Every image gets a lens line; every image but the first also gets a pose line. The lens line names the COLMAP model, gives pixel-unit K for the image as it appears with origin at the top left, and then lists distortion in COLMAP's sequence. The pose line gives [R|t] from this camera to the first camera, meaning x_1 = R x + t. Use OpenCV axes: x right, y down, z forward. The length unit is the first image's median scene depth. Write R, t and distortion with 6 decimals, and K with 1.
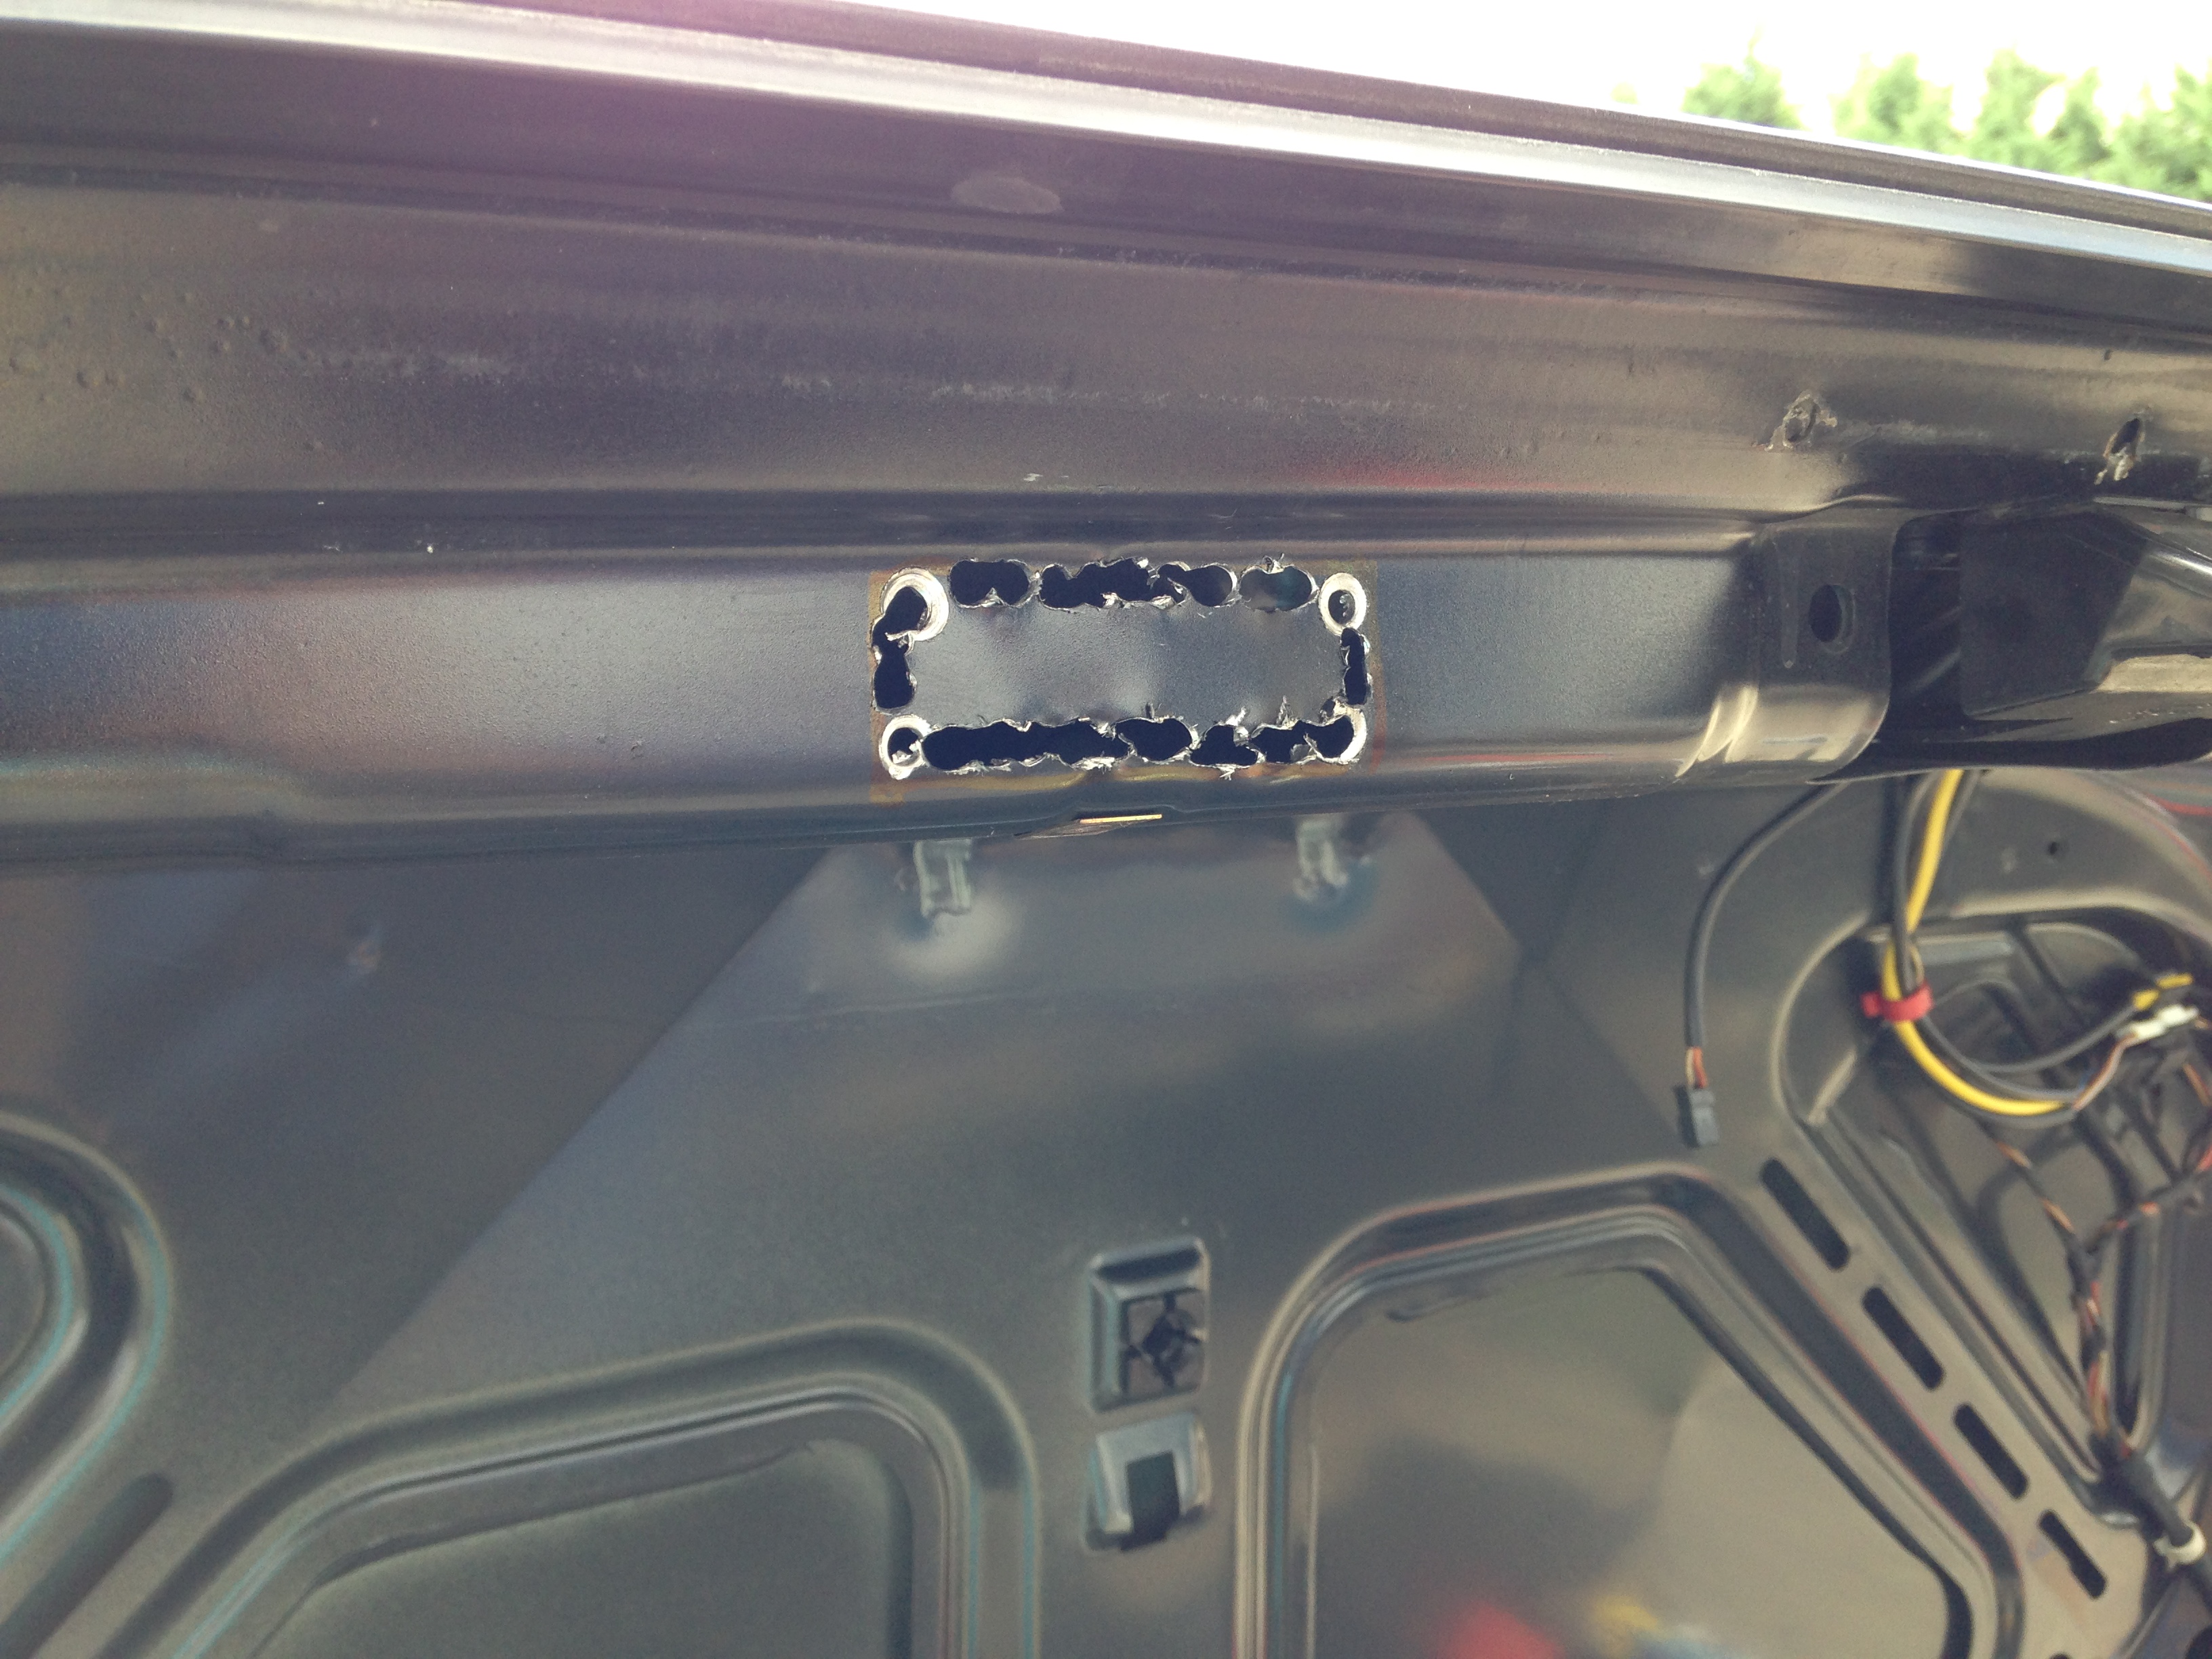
lens RADIAL K [[2109.1, 0, 1106.0], [0, 2109.1, 829.5], [0, 0, 1]] dist [0.149108, -0.347855]
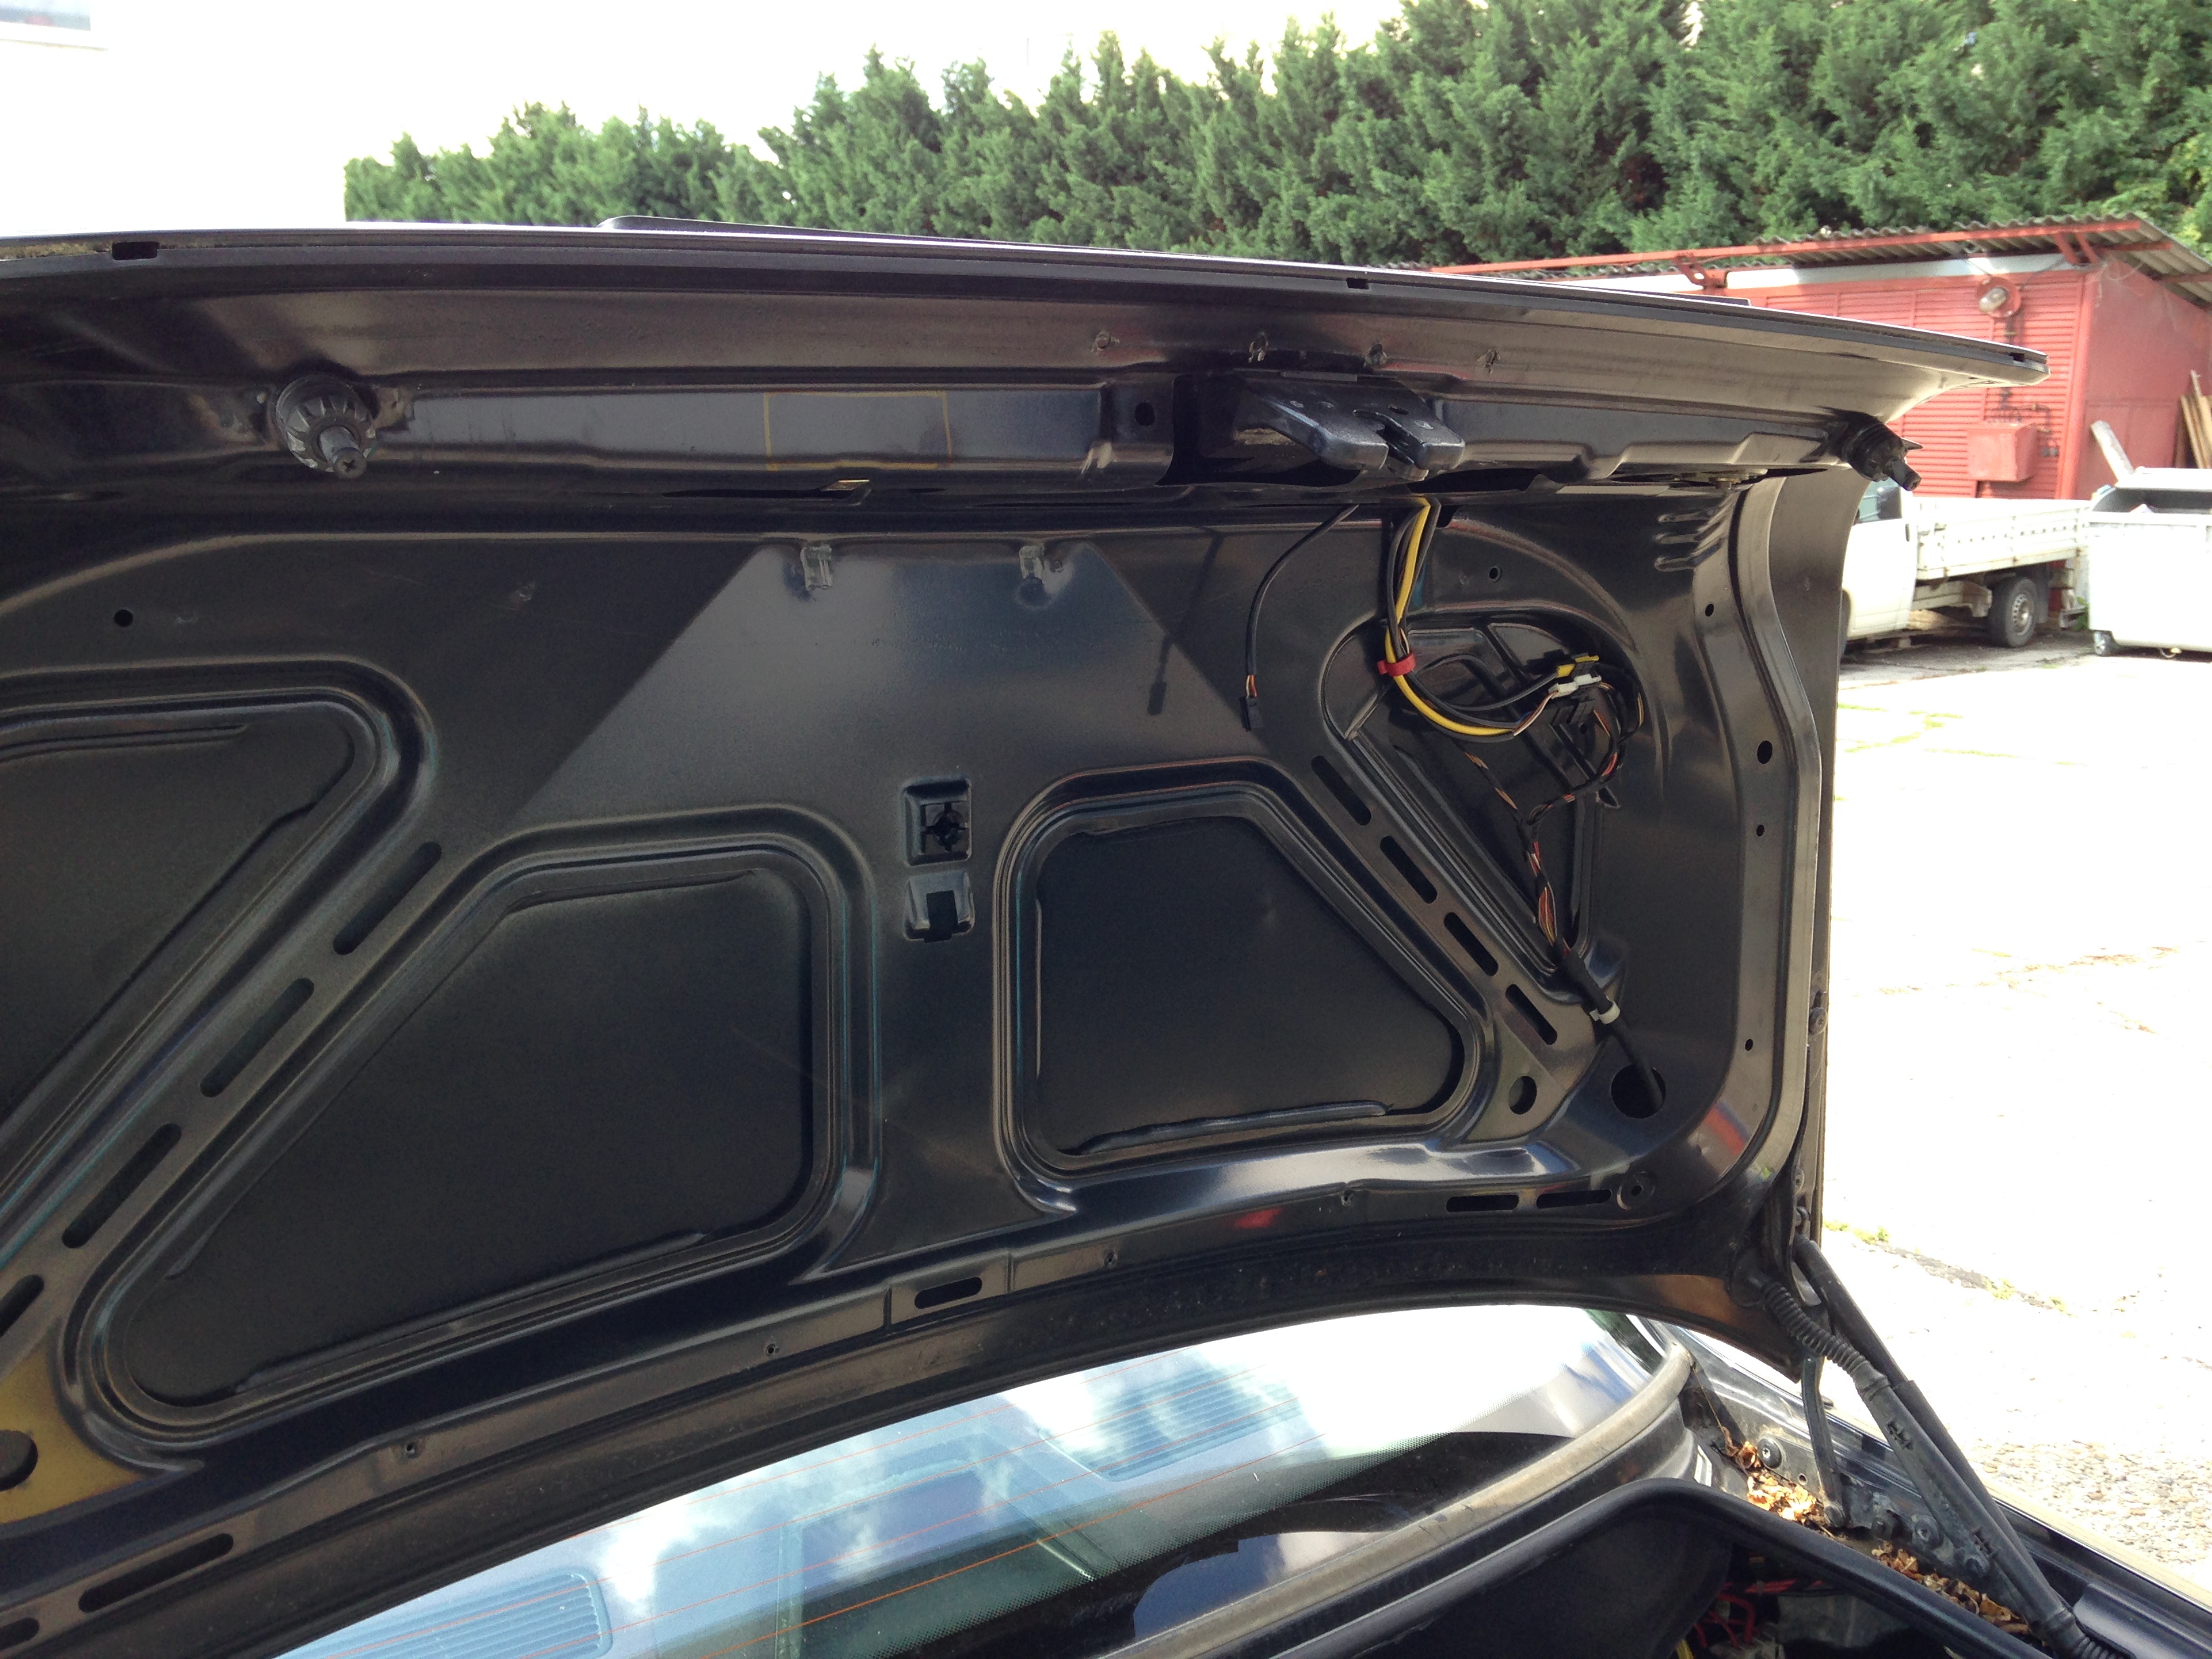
lens RADIAL K [[2232.4, 0, 1106.0], [0, 2232.4, 829.5], [0, 0, 1]] dist [0.184980, -0.412649]
pose [[0.999596, -0.012895, 0.025324, 0.117037], [0.011629, 0.998706, 0.049518, 0.147844], [-0.025930, -0.049203, 0.998452, -0.939396]]
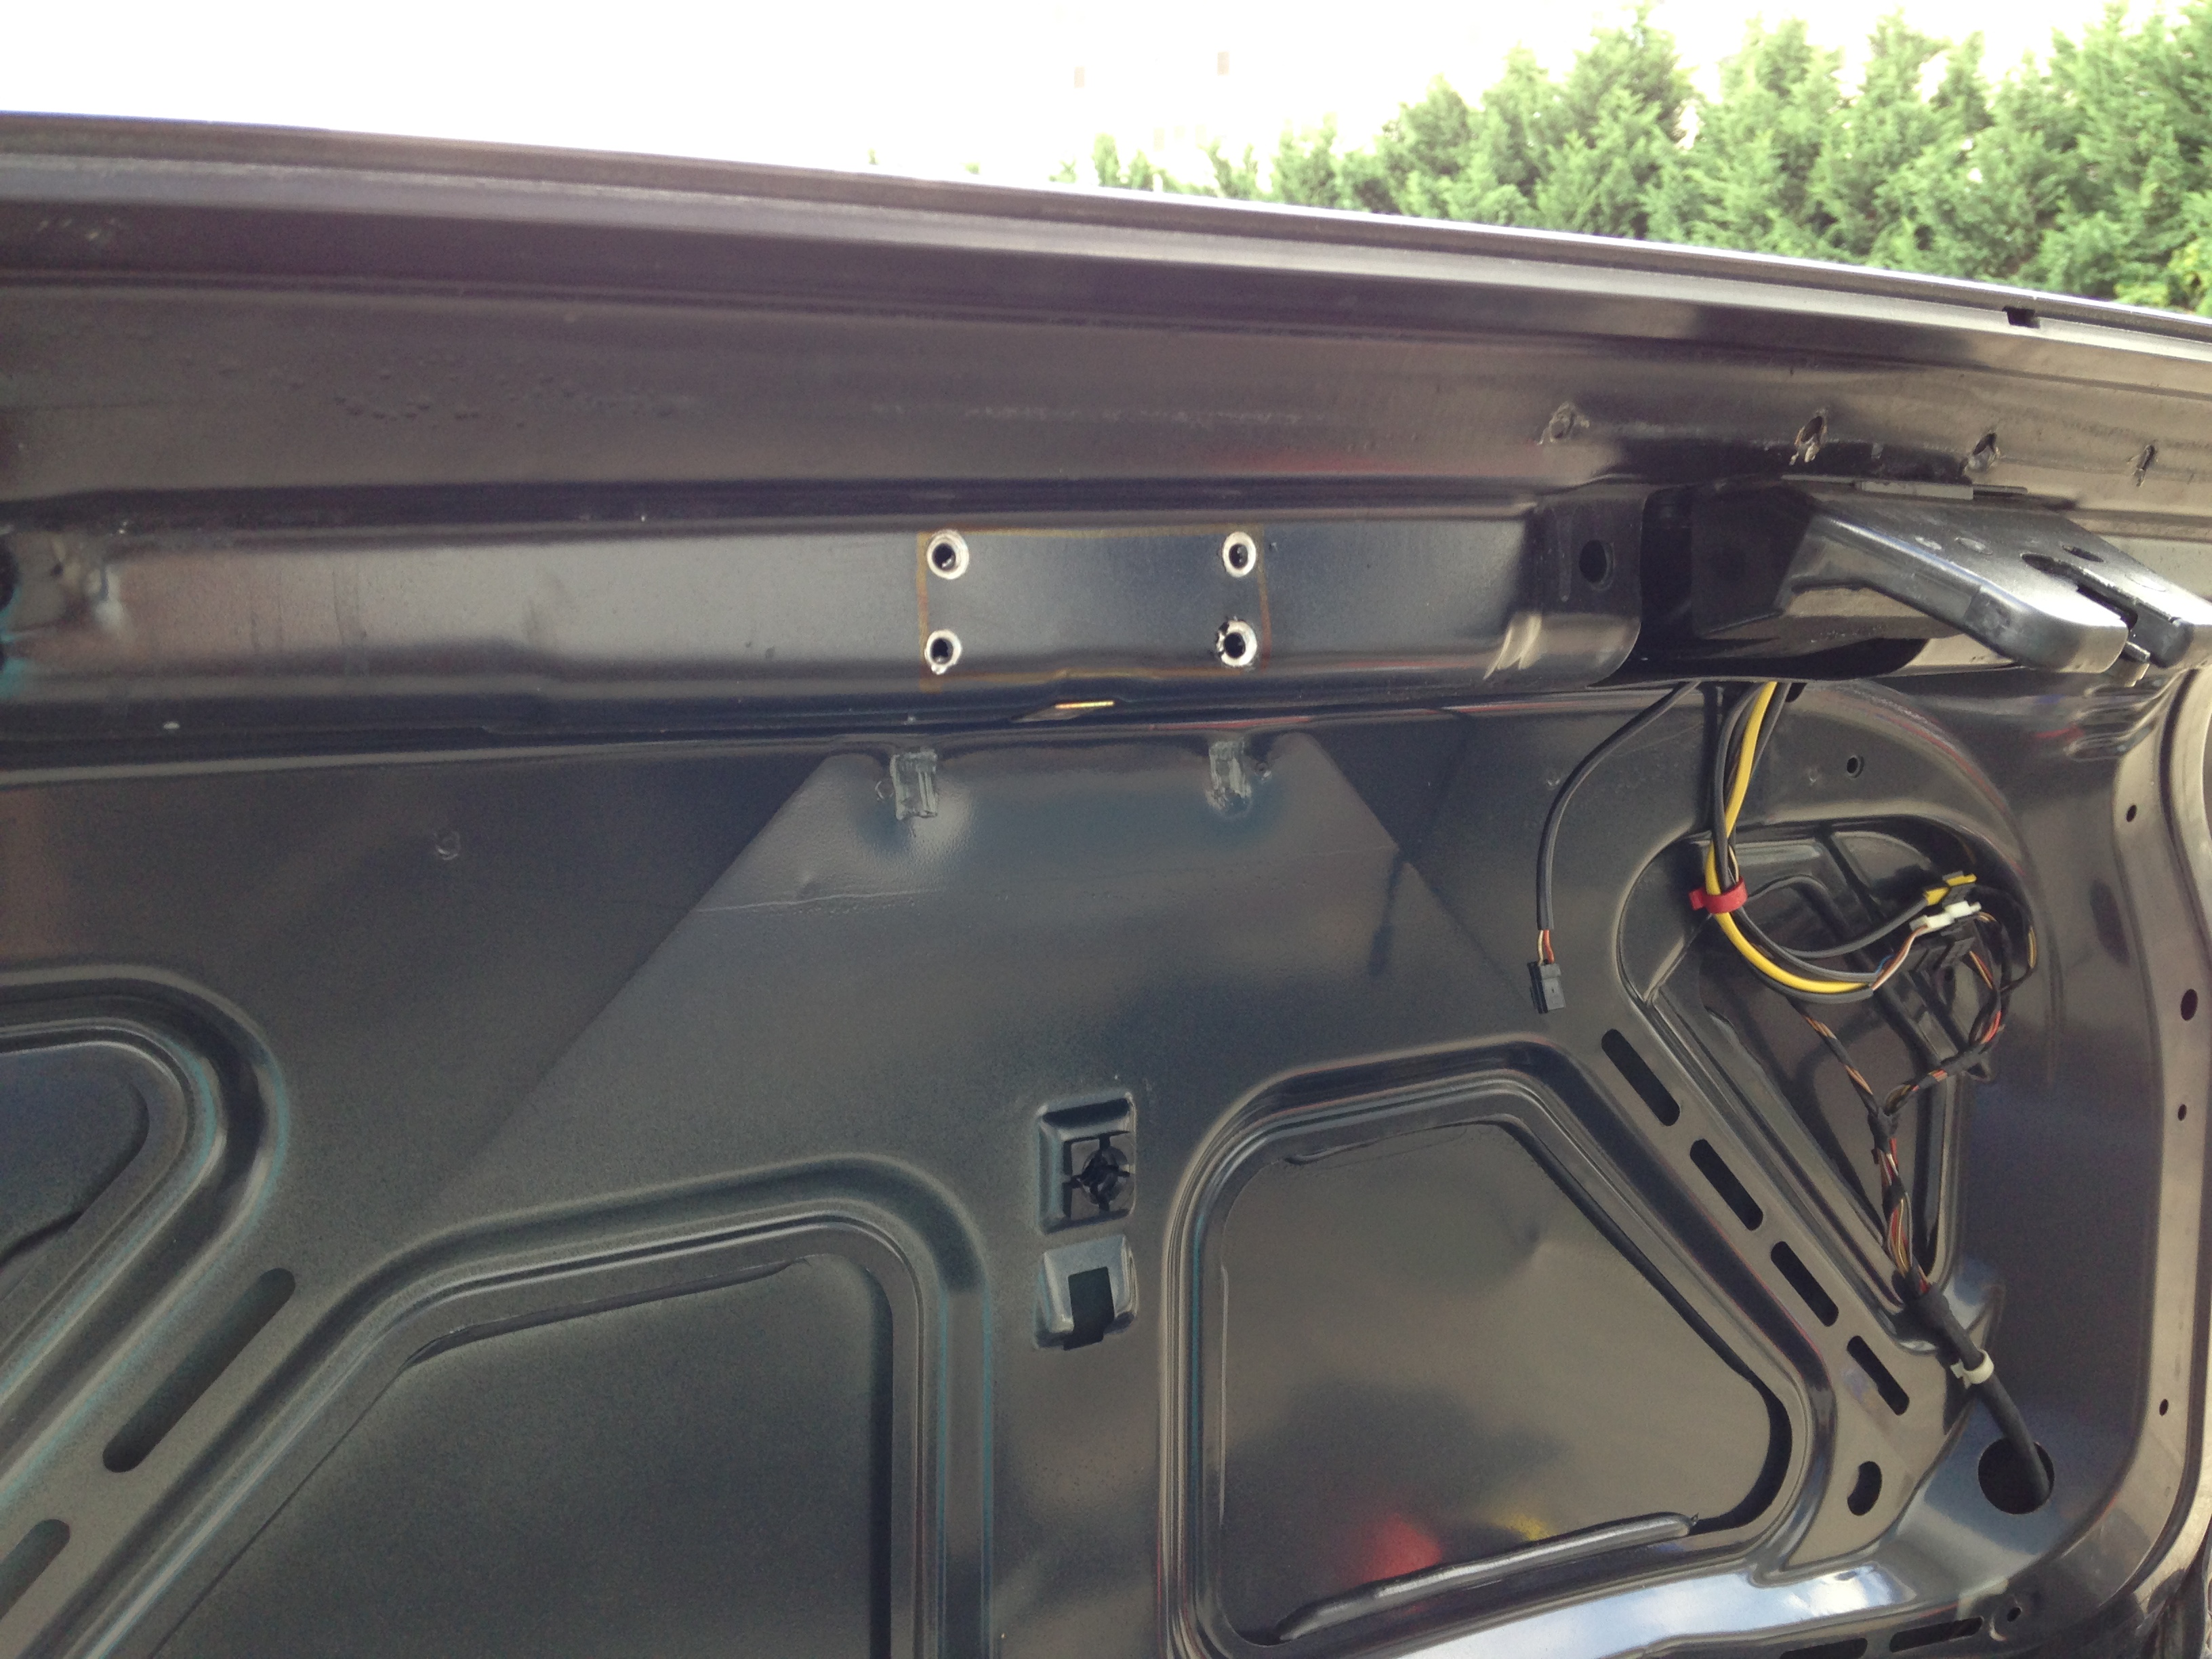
lens RADIAL K [[2109.1, 0, 1106.0], [0, 2109.1, 829.5], [0, 0, 1]] dist [0.149108, -0.347855]
pose [[0.999132, -0.007093, 0.041056, -0.016765], [0.006241, 0.999763, 0.020839, 0.021594], [-0.041194, -0.020565, 0.998940, -0.188340]]
